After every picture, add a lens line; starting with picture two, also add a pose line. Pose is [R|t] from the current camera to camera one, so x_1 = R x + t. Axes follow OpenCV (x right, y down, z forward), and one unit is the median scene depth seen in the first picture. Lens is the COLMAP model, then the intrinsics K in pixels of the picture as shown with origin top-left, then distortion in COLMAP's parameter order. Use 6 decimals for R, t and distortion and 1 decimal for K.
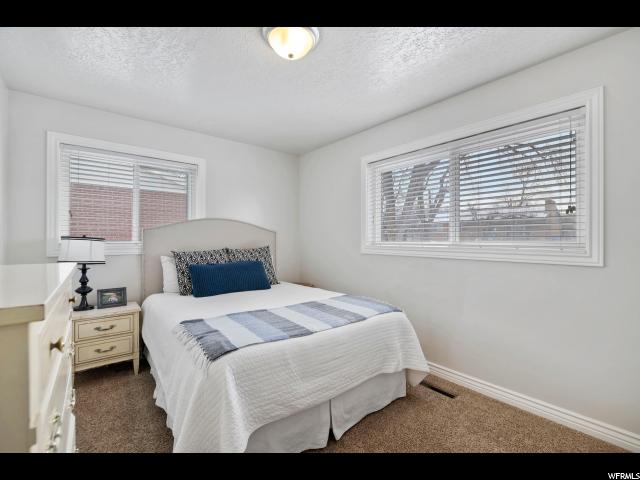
lens RADIAL K [[281.5, 0, 321.4], [0, 281.5, 238.9], [0, 0, 1]] dist [-0.000927, -0.000196]
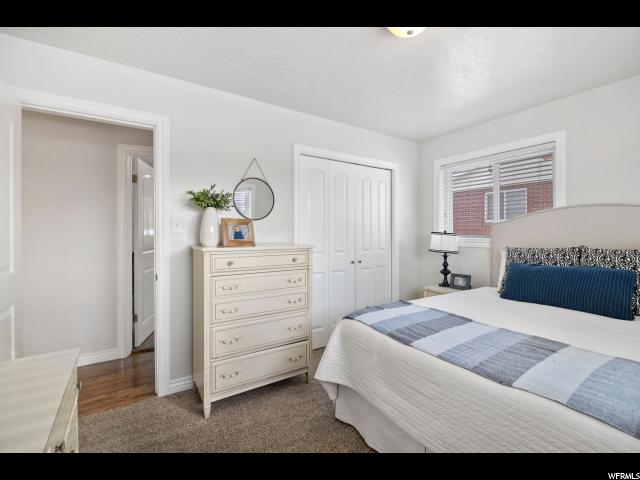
lens RADIAL K [[281.5, 0, 321.4], [0, 281.5, 238.9], [0, 0, 1]] dist [-0.000927, -0.000196]
pose [[-0.099095, 0.017365, -0.994926, 0.545214], [0.000896, 0.999849, 0.017362, 0.001329], [0.995078, 0.000829, -0.099096, 0.542306]]
